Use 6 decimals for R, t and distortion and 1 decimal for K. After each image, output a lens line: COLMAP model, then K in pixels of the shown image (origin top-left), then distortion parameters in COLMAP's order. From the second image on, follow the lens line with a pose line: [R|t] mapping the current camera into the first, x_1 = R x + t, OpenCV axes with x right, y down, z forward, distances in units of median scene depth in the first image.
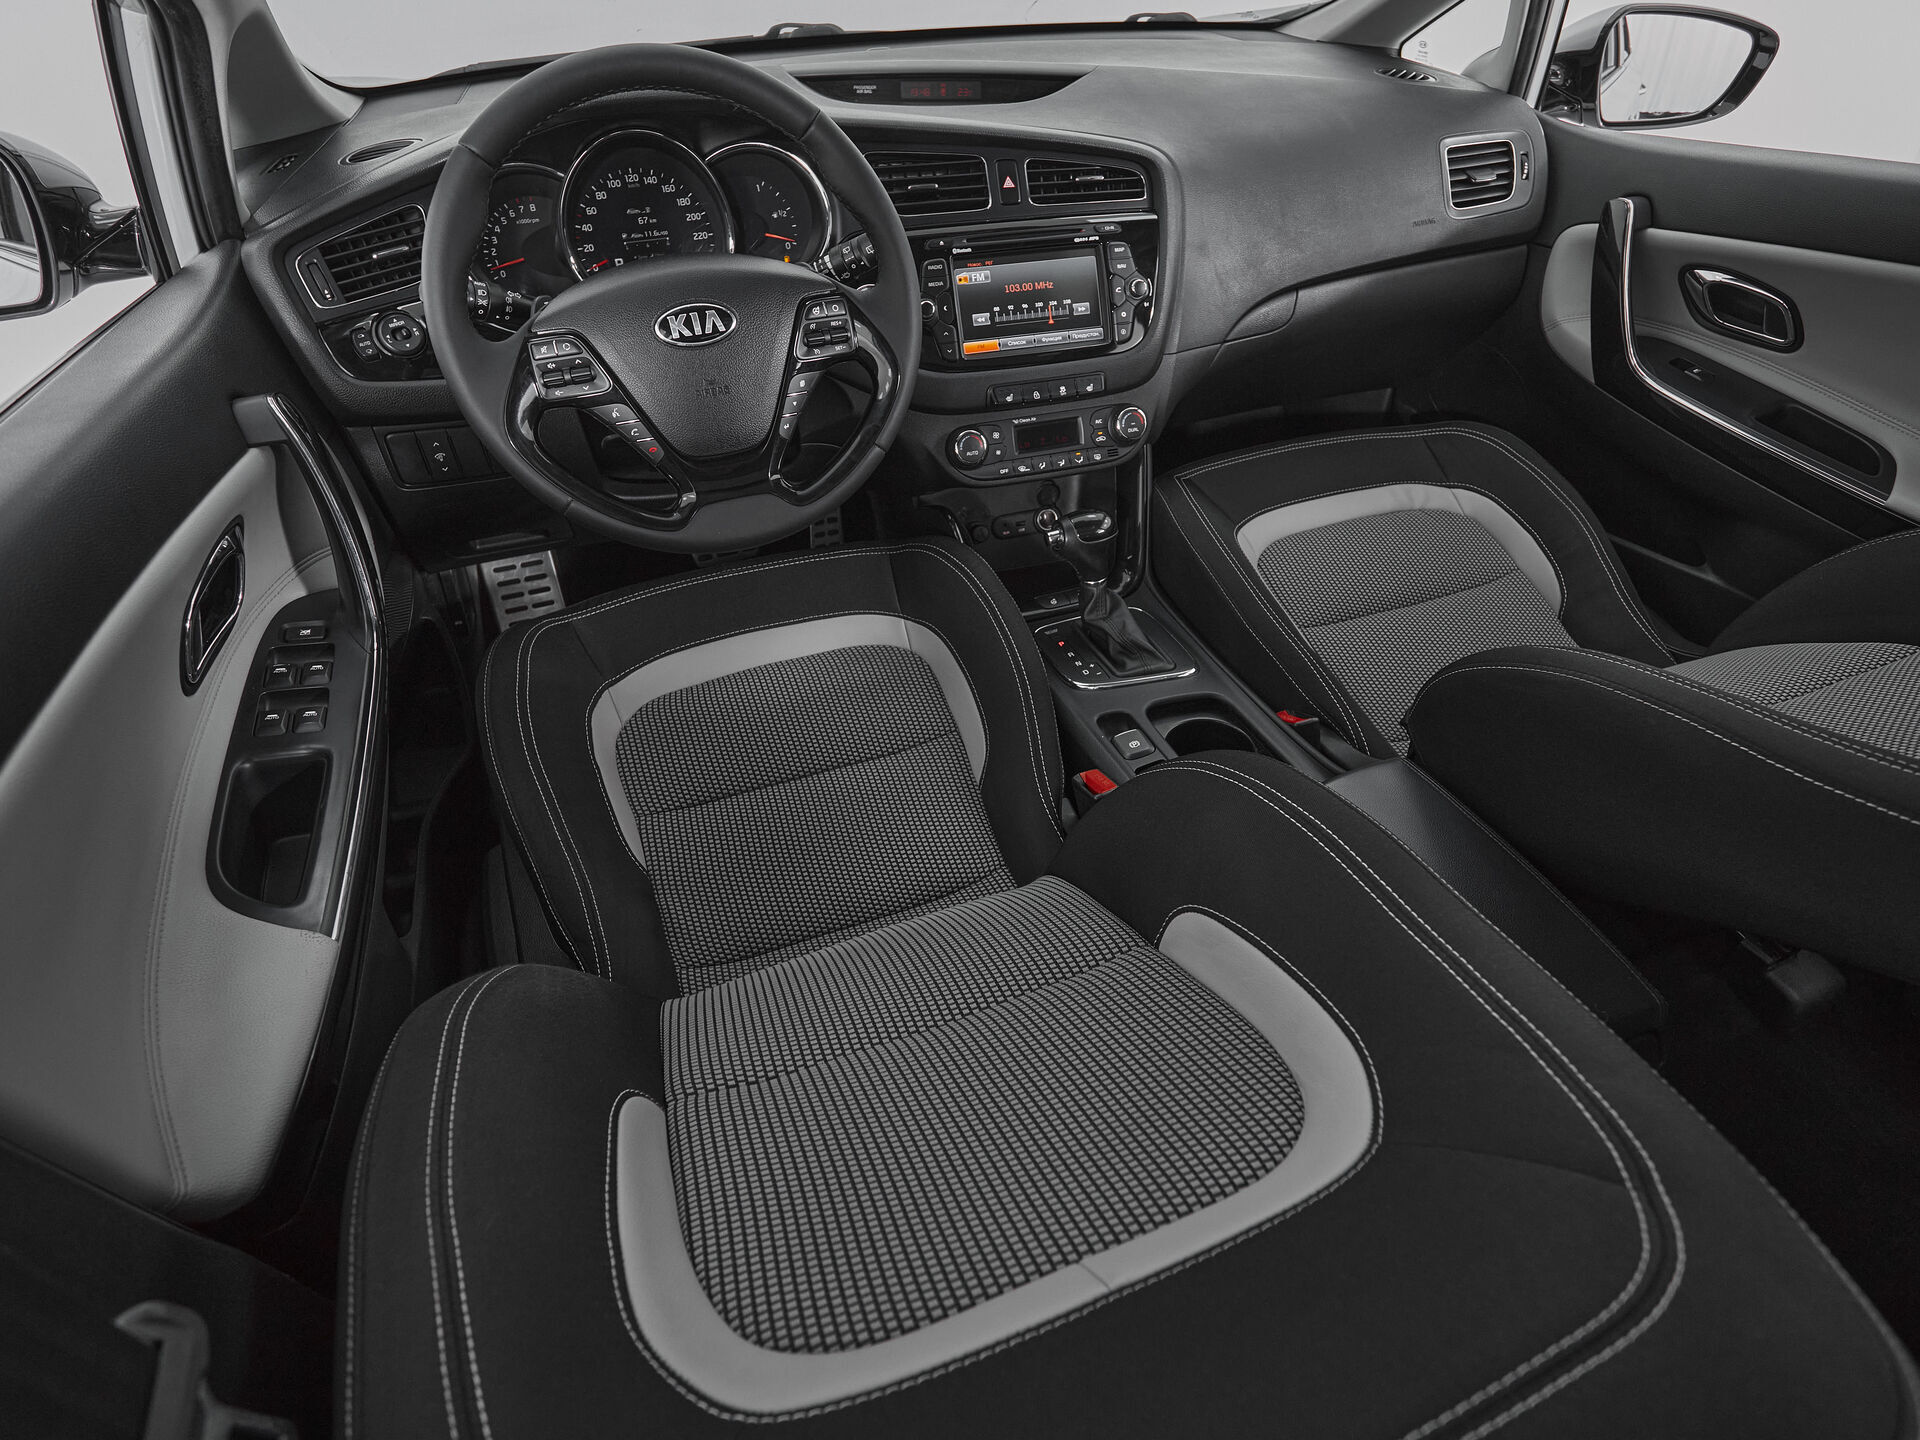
lens RADIAL K [[1013.6, 0, 992.0], [0, 1013.6, 703.6], [0, 0, 1]] dist [-0.000773, -0.000159]
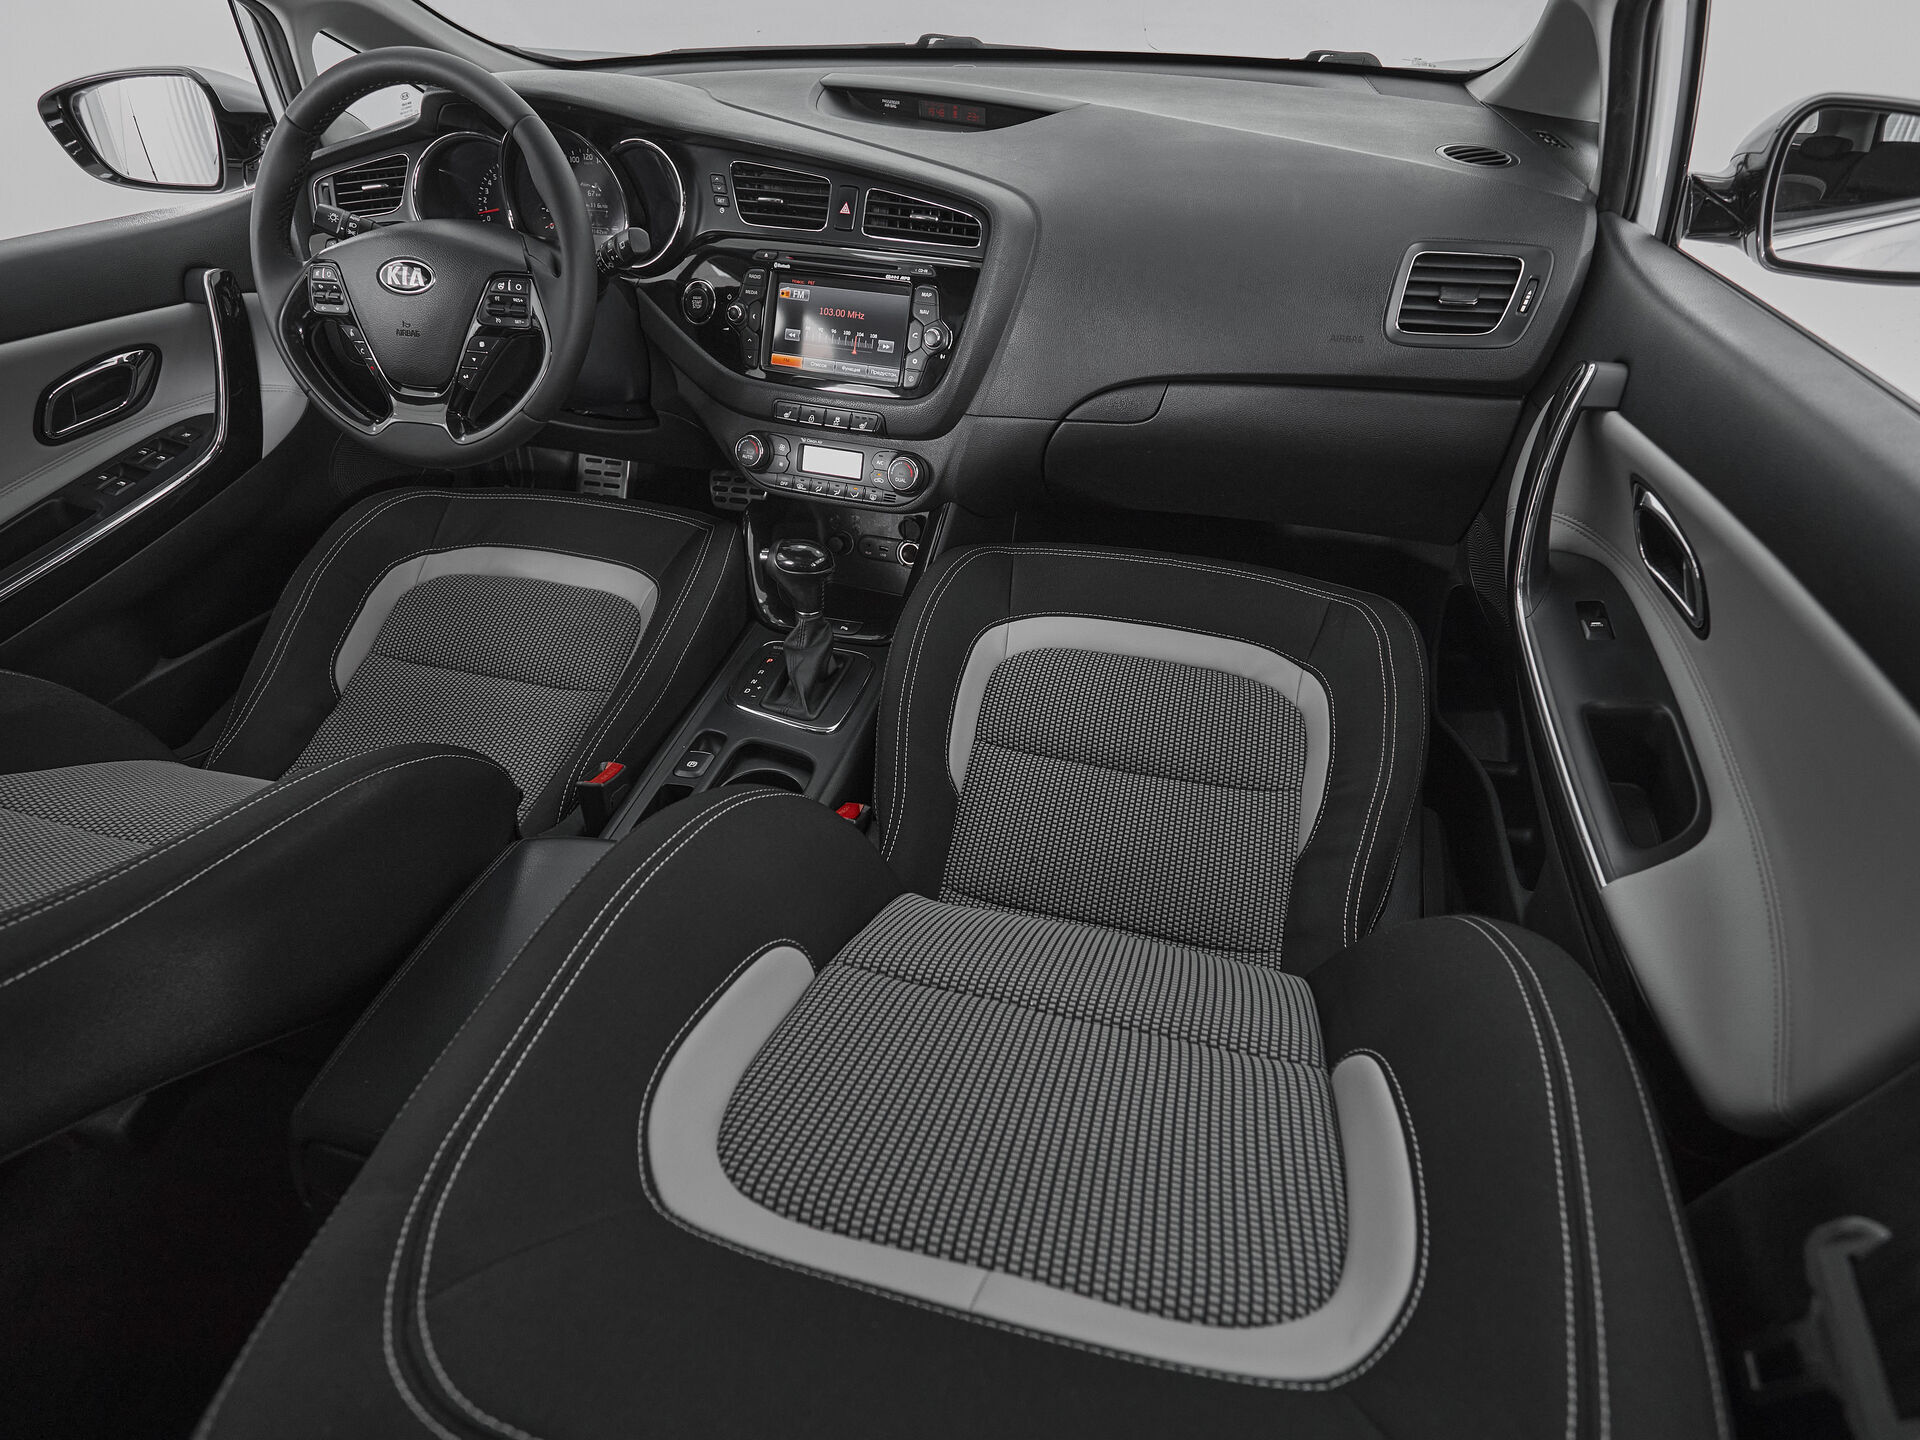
lens RADIAL K [[1013.6, 0, 940.0], [0, 1013.6, 713.2], [0, 0, 1]] dist [-0.000773, -0.000159]
pose [[0.801367, 0.379837, -0.462098, 0.722720], [-0.374388, 0.920988, 0.107776, -0.190354], [0.466523, 0.086636, 0.880256, 0.195489]]
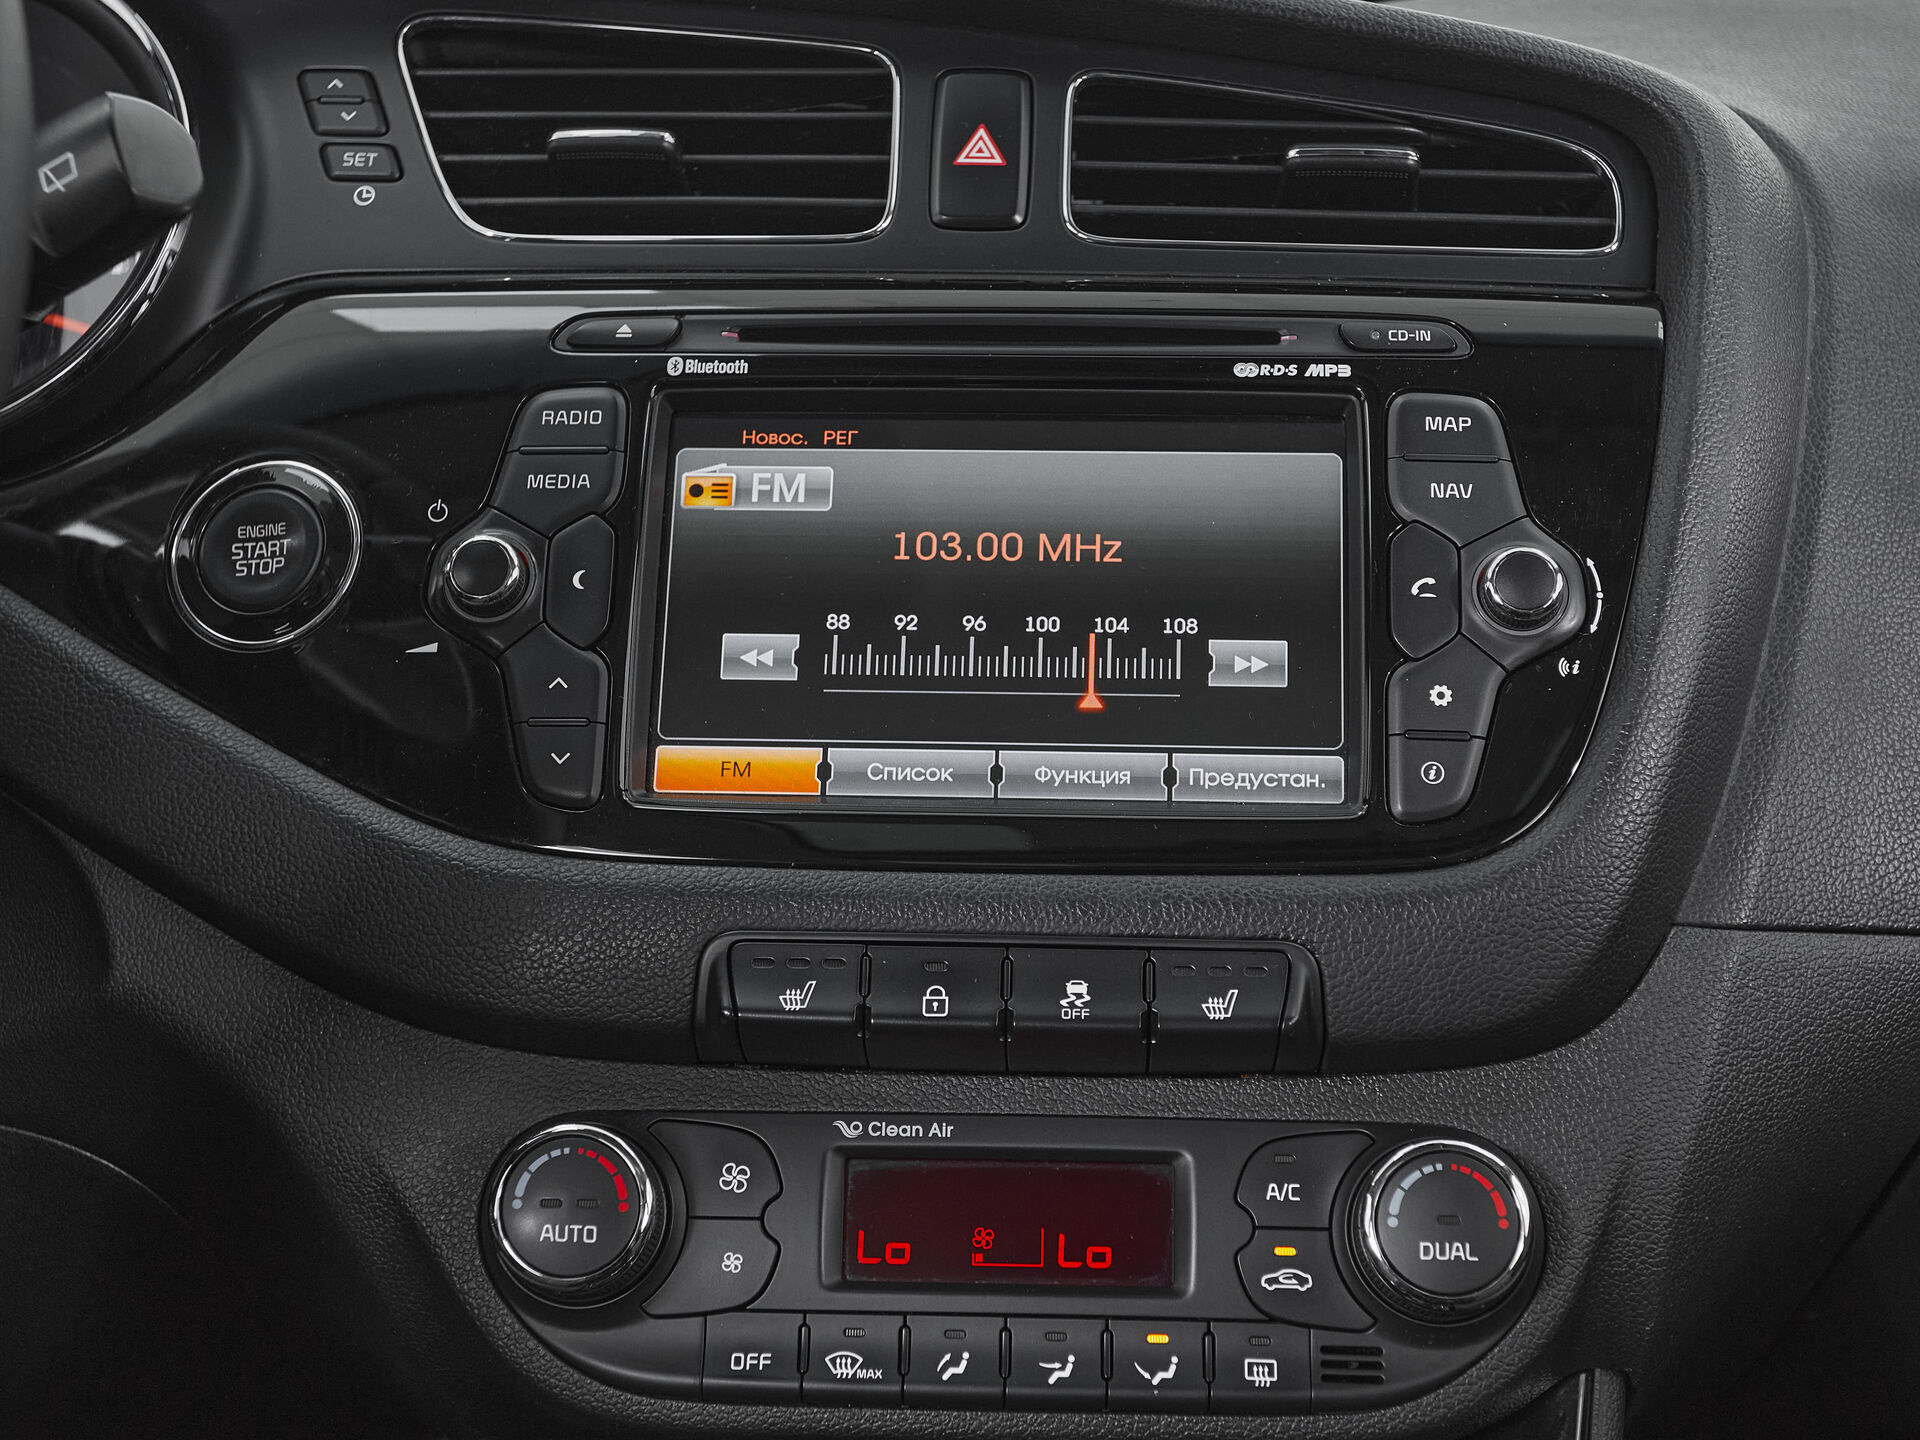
lens RADIAL K [[2923.9, 0, 913.3], [0, 2923.9, 757.2], [0, 0, 1]] dist [0.044934, 0.000000]
pose [[0.942351, 0.074081, -0.326322, 0.224241], [-0.227012, 0.857986, -0.460787, -0.078265], [0.245845, 0.508303, 0.825342, 0.496214]]
